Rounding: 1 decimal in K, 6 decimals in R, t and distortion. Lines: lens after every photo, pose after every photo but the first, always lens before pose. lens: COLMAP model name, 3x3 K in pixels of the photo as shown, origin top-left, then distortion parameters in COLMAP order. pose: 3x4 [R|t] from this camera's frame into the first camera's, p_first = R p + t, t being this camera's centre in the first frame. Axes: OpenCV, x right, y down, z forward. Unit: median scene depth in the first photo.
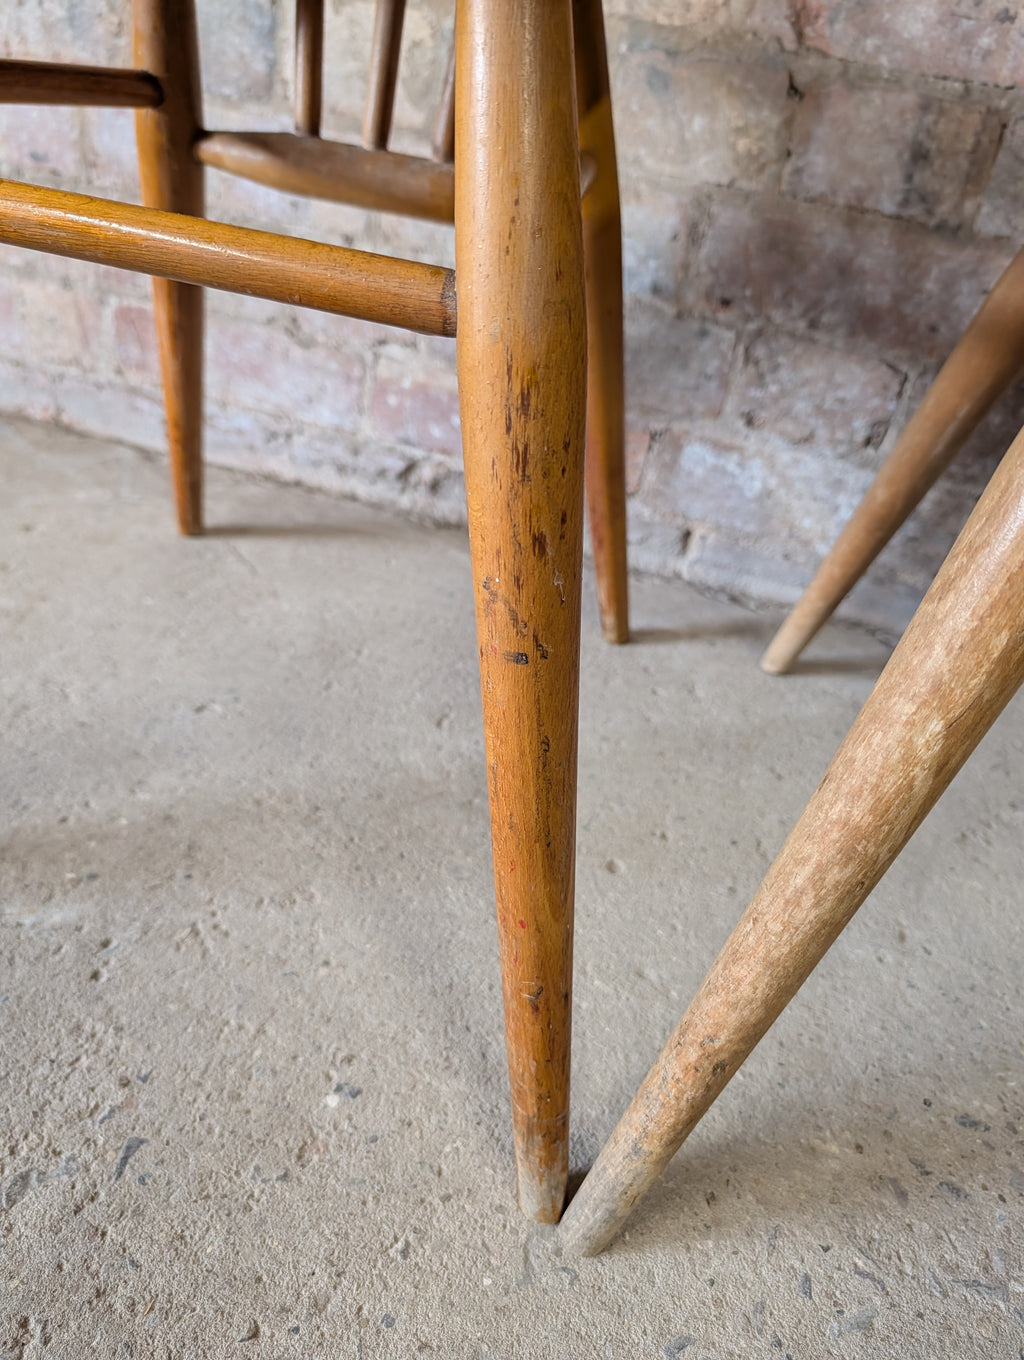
lens RADIAL K [[1009.7, 0, 509.9], [0, 1009.7, 686.4], [0, 0, 1]] dist [-0.016084, -0.000879]
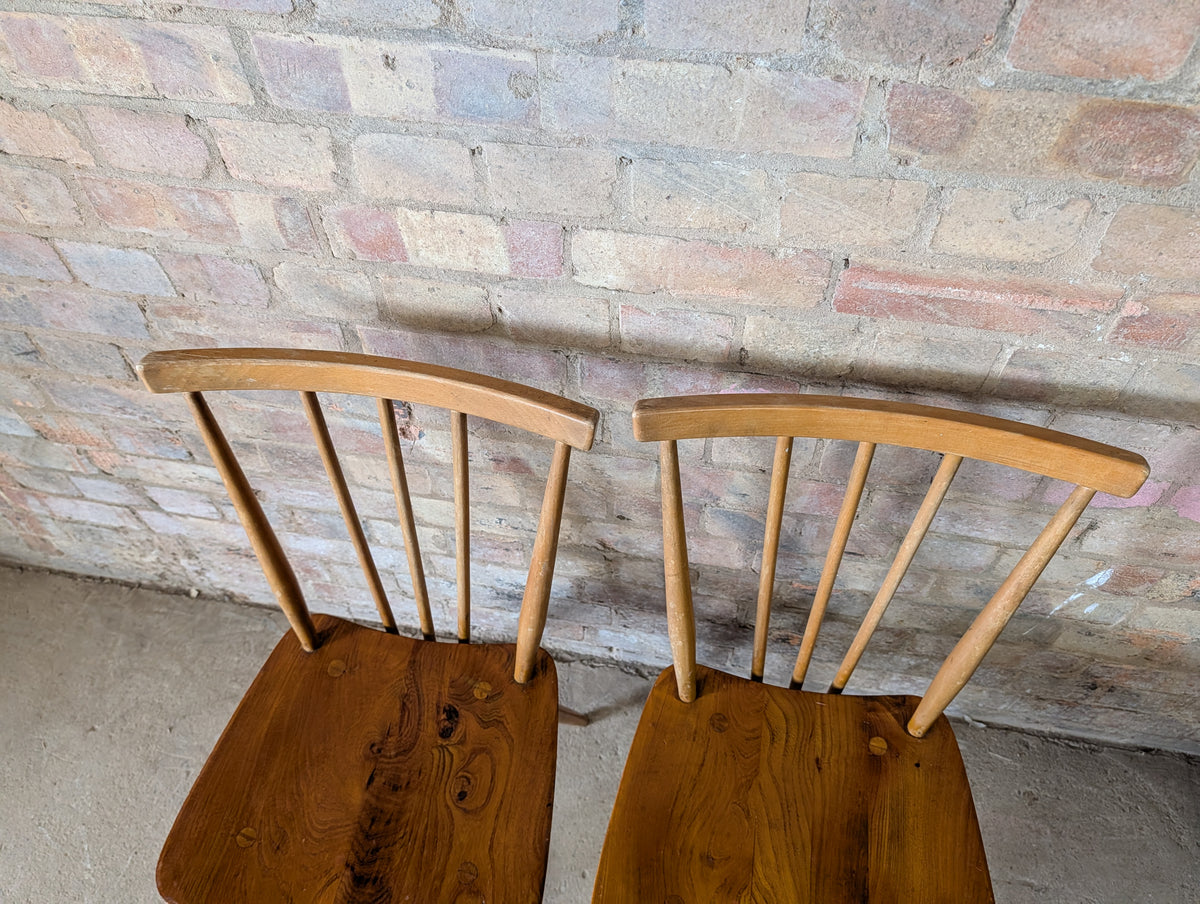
lens RADIAL K [[869.4, 0, 592.9], [0, 869.4, 467.2], [0, 0, 1]] dist [-0.000043, -0.000969]
pose [[0.983635, -0.172306, -0.052655, 0.508174], [0.180067, 0.930165, 0.319952, -1.843188], [-0.006152, -0.324198, 0.945969, -1.003094]]
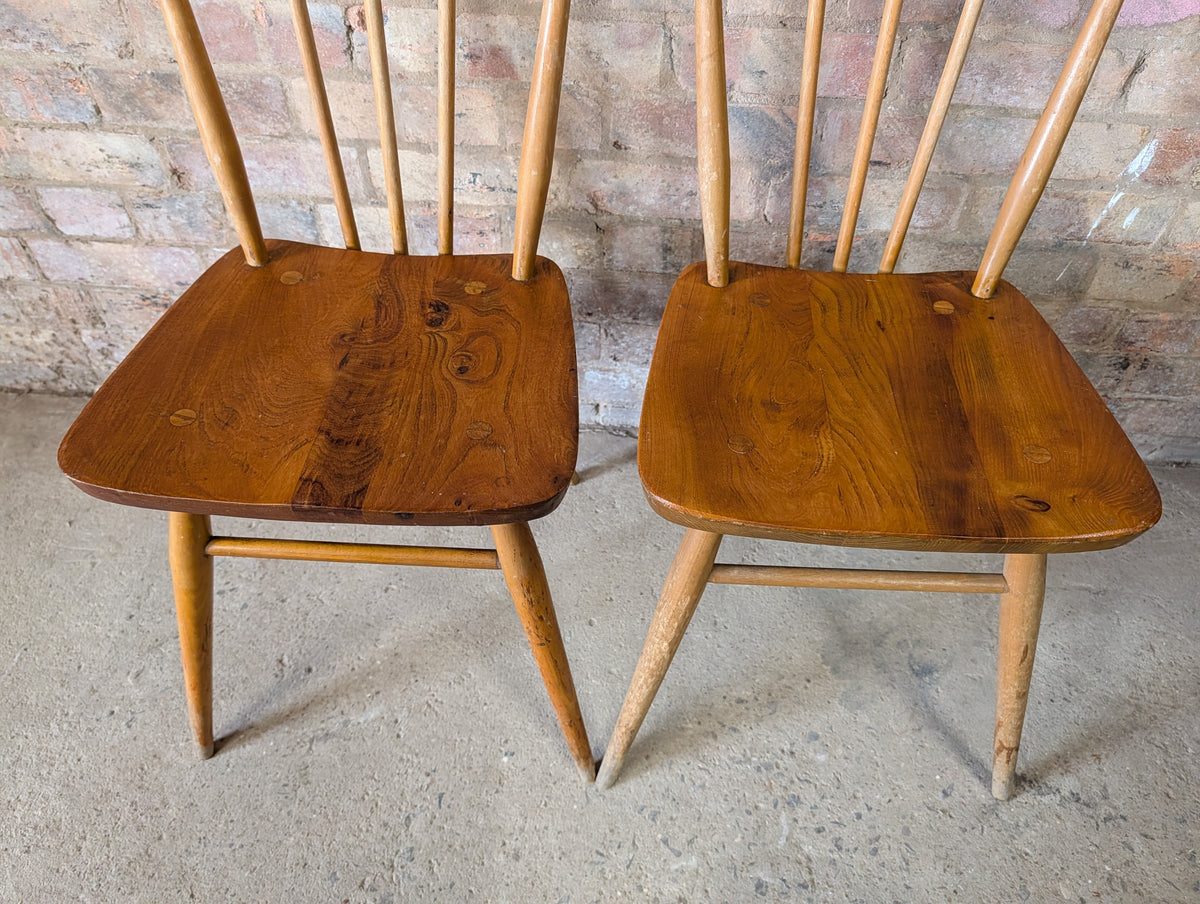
lens RADIAL K [[870.1, 0, 605.7], [0, 870.1, 447.7], [0, 0, 1]] dist [0.001904, -0.004221]
pose [[0.970009, -0.231339, 0.074599, 0.090852], [0.207962, 0.948738, 0.238007, -0.771258], [-0.125835, -0.215355, 0.968394, -0.974020]]
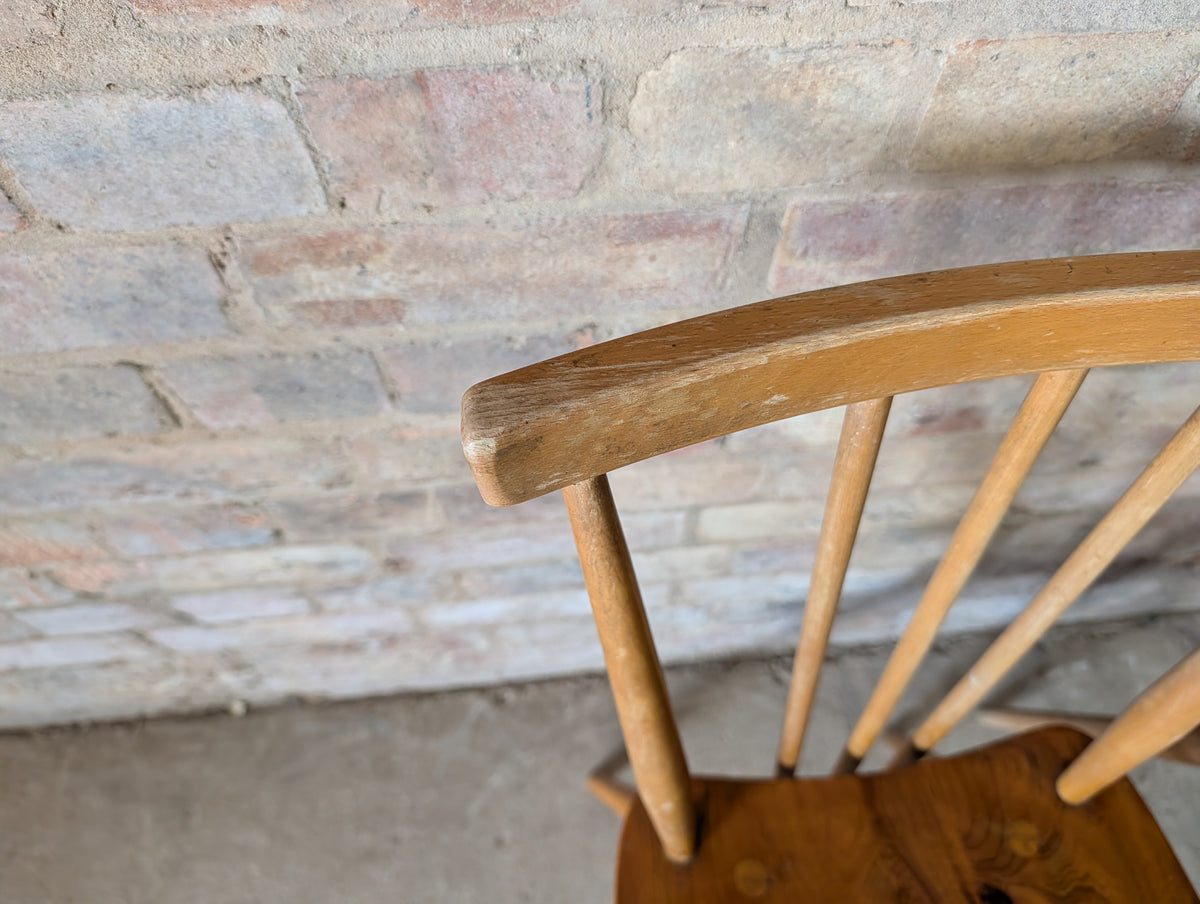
lens RADIAL K [[895.4, 0, 617.2], [0, 895.4, 455.2], [0, 0, 1]] dist [-0.027651, 0.006004]
pose [[0.916426, -0.390746, 0.086492, -0.356948], [0.304198, 0.820555, 0.483894, -1.864680], [-0.260051, -0.417142, 0.870842, 0.143670]]
